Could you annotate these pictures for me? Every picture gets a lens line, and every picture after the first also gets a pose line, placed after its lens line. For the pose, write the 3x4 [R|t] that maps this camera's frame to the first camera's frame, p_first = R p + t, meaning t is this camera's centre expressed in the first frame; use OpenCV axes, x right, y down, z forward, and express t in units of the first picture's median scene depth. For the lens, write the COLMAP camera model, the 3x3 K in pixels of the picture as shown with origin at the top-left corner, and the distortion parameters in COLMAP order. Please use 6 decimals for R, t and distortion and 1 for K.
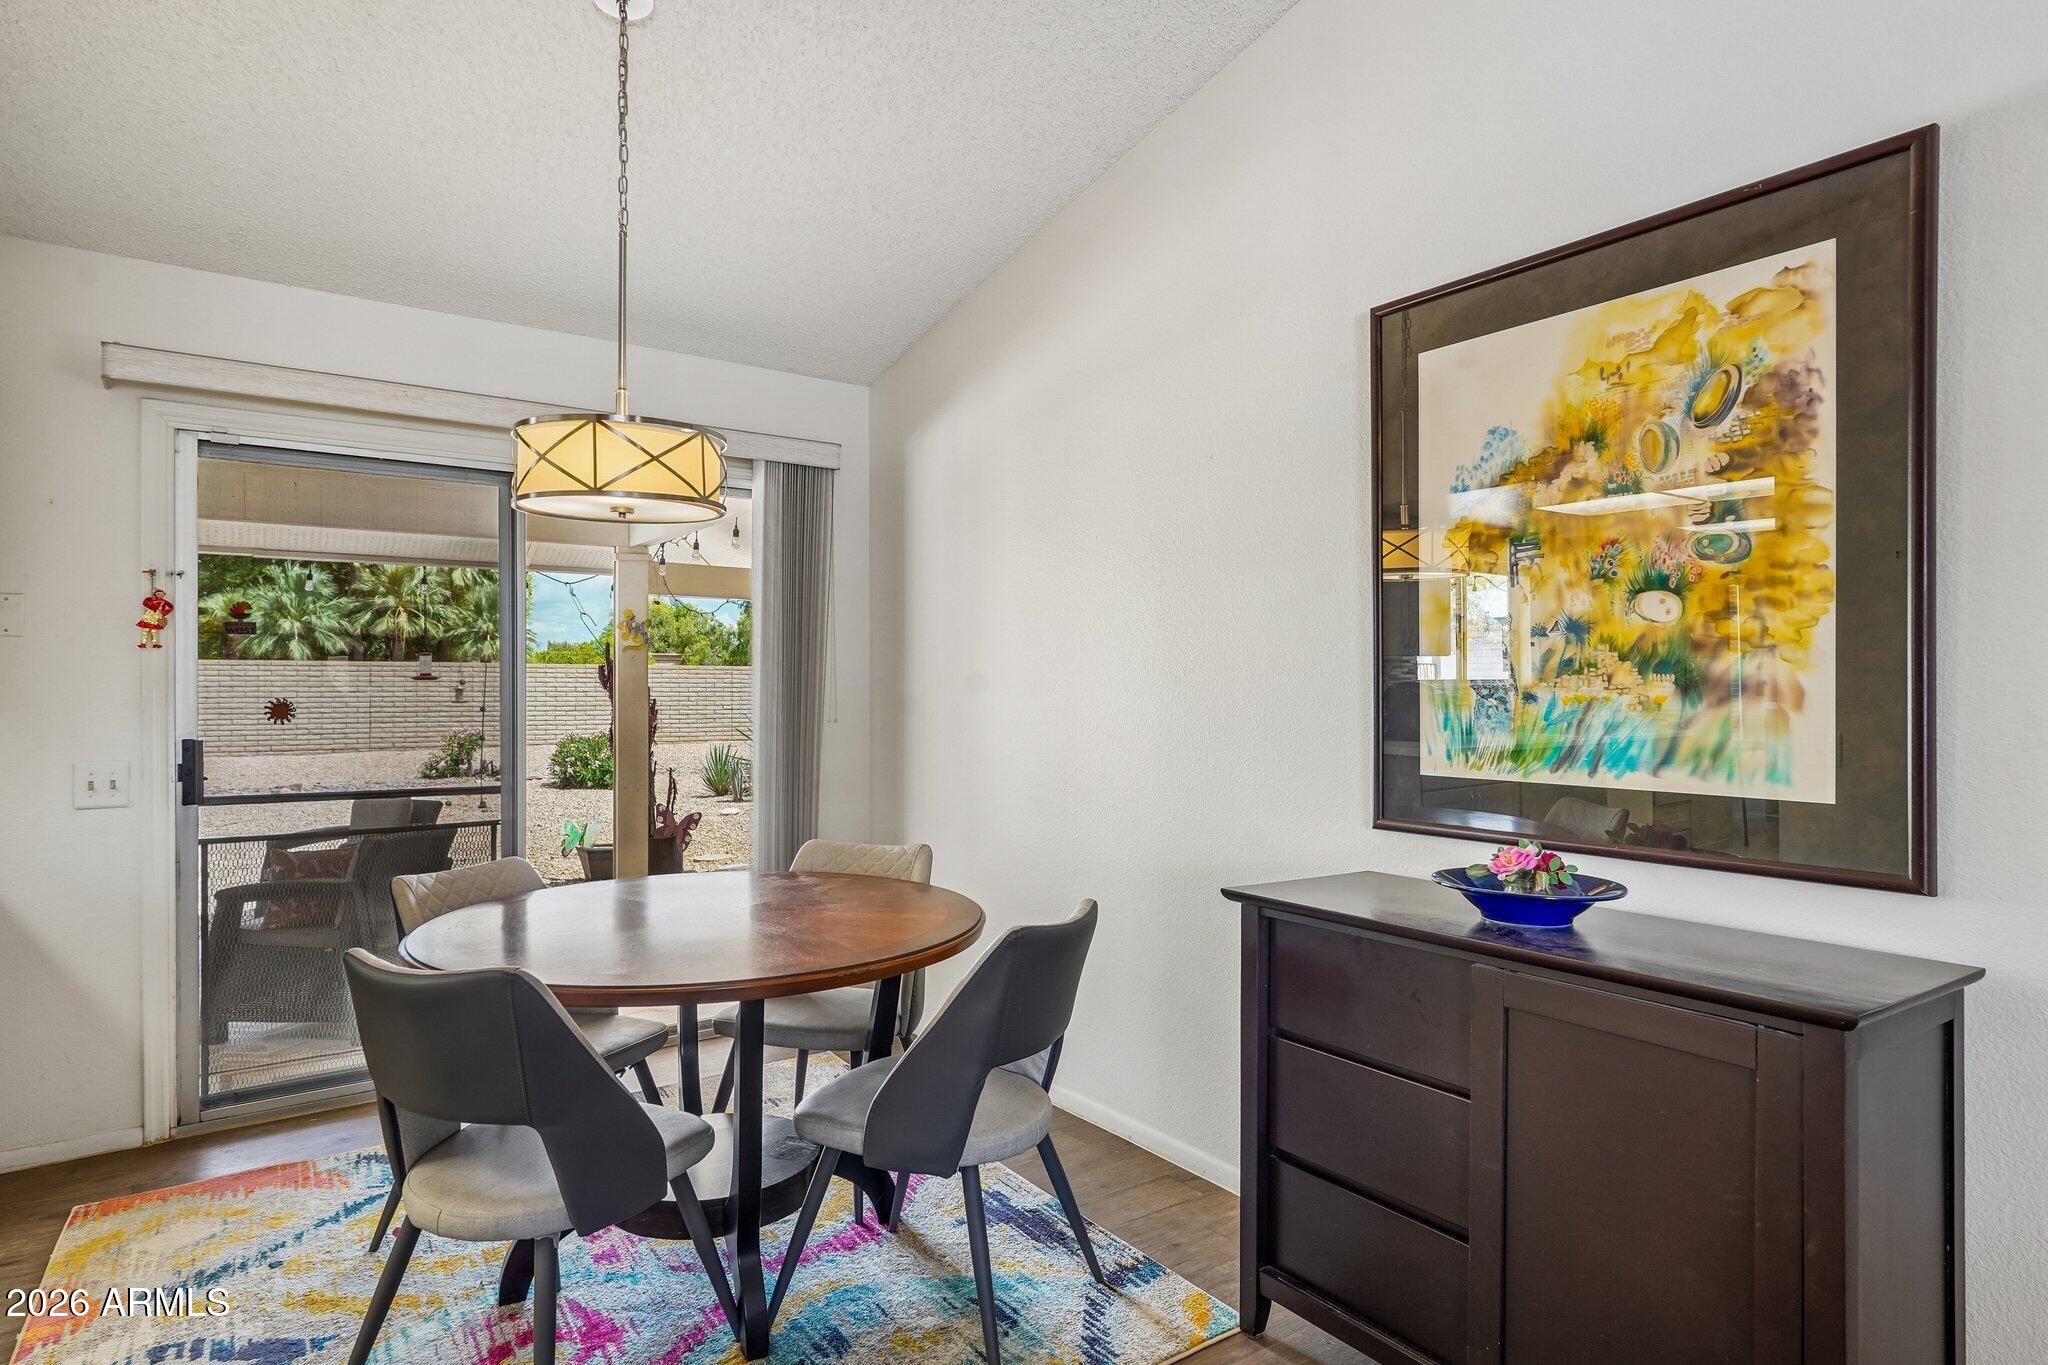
lens RADIAL K [[1147.3, 0, 1017.5], [0, 1147.3, 682.3], [0, 0, 1]] dist [0.017881, -0.000108]
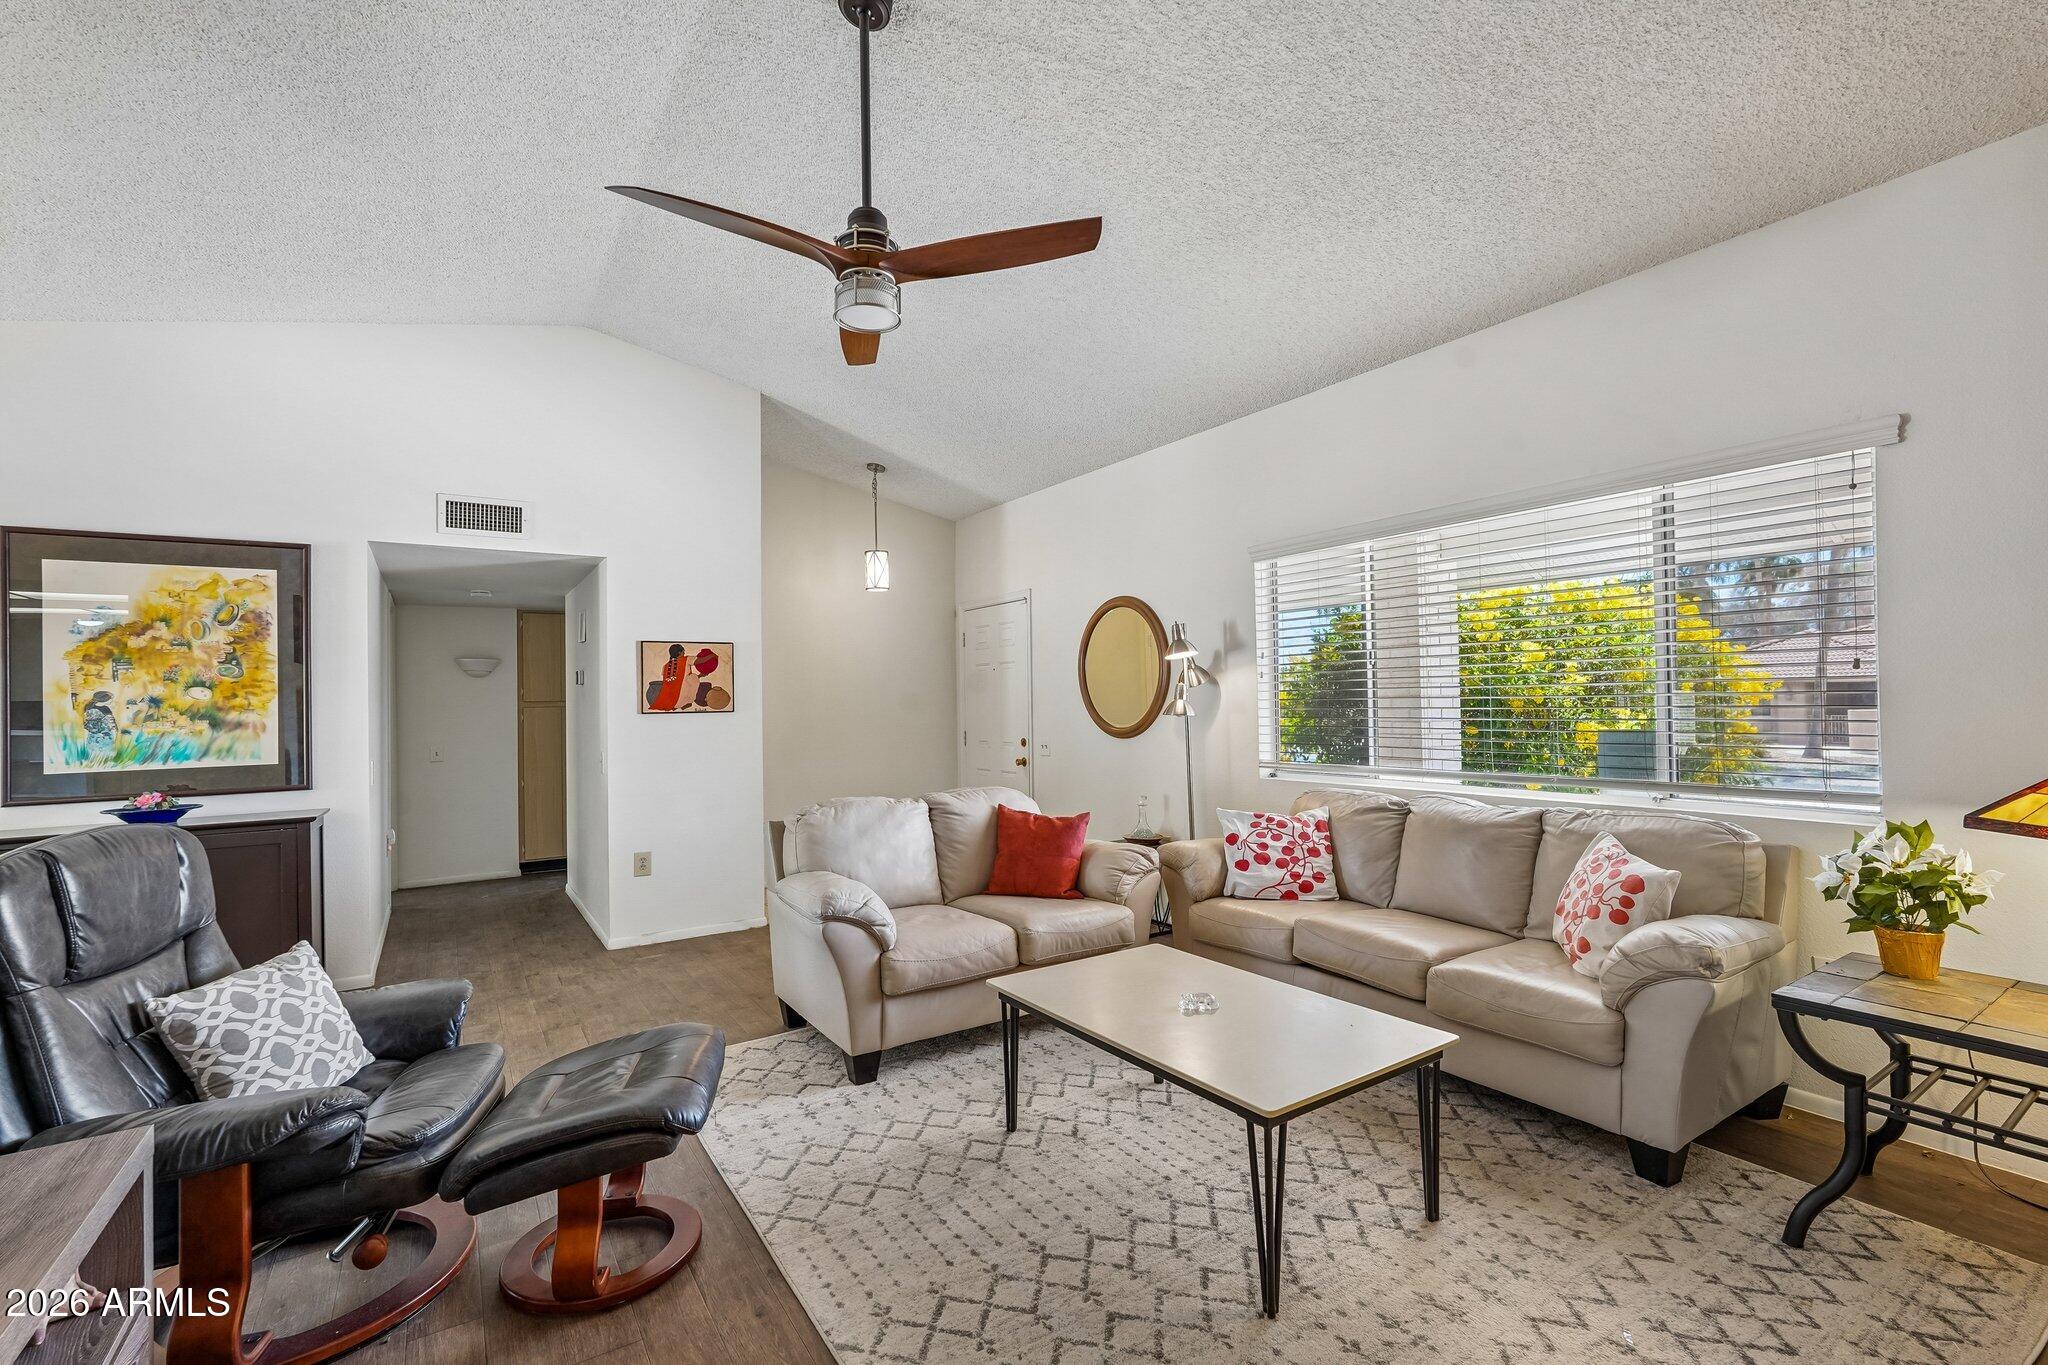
lens RADIAL K [[903.2, 0, 1029.4], [0, 903.2, 686.5], [0, 0, 1]] dist [-0.009582, 0.003504]
pose [[0.055199, 0.014283, 0.998373, -1.296169], [0.015394, 0.999767, -0.015154, -0.023432], [-0.998357, 0.016206, 0.054966, -0.907162]]
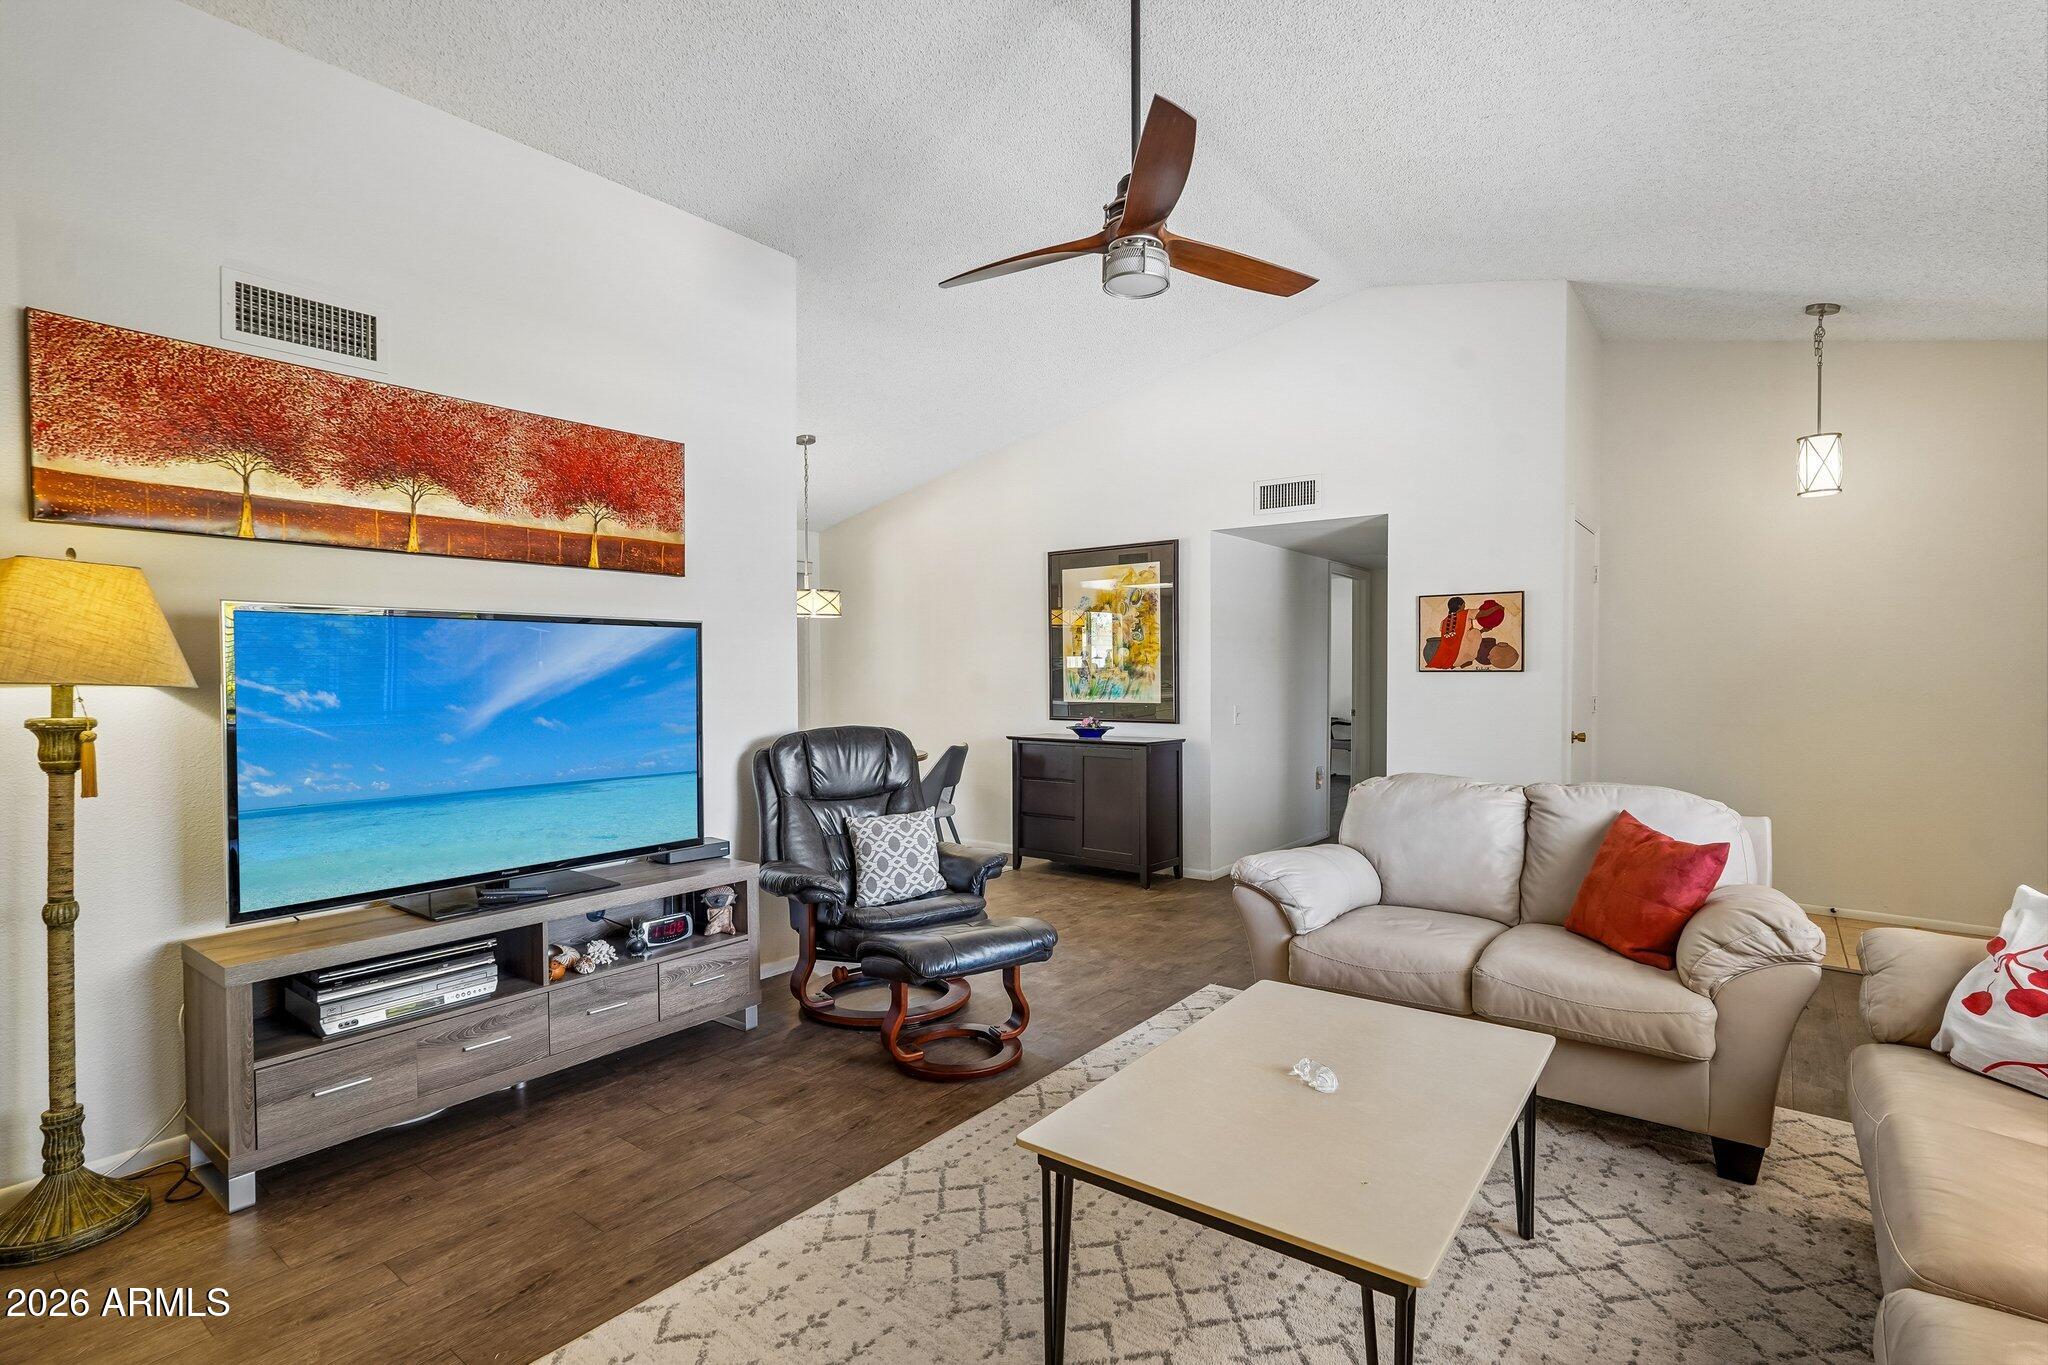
lens RADIAL K [[972.1, 0, 1036.5], [0, 972.1, 690.8], [0, 0, 1]] dist [0.004899, 0.002501]
pose [[0.954790, -0.011273, 0.297066, -0.625720], [0.004270, 0.999698, 0.024213, -0.018441], [-0.297249, -0.021849, 0.954550, -1.858116]]
